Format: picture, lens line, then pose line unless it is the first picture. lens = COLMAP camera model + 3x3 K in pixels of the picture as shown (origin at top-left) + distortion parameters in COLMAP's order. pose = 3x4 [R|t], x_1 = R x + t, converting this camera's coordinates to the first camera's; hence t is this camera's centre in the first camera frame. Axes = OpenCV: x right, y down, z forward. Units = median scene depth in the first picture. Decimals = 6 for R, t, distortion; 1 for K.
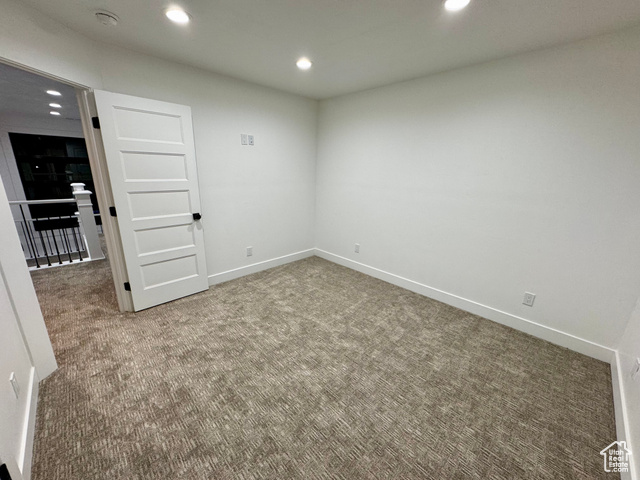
lens RADIAL K [[255.0, 0, 320.0], [0, 255.0, 240.0], [0, 0, 1]] dist [-0.002808, 0.000116]
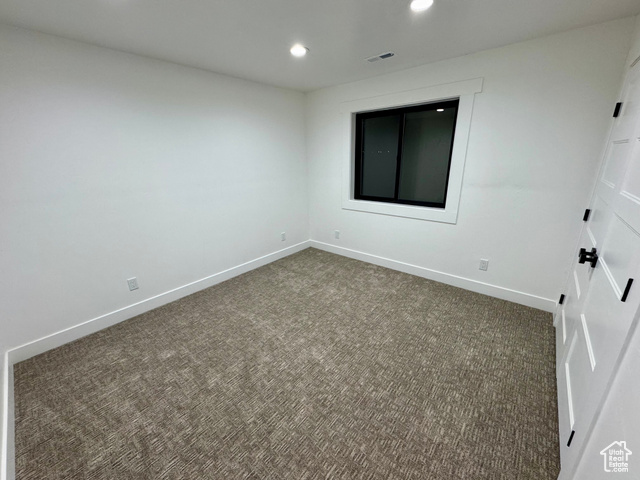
lens RADIAL K [[255.0, 0, 320.0], [0, 255.0, 240.0], [0, 0, 1]] dist [-0.002808, 0.000116]
pose [[-0.093226, -0.325073, 0.941082, -0.574944], [0.298453, 0.892610, 0.337895, -0.176264], [-0.949860, 0.312369, 0.013804, 0.538212]]
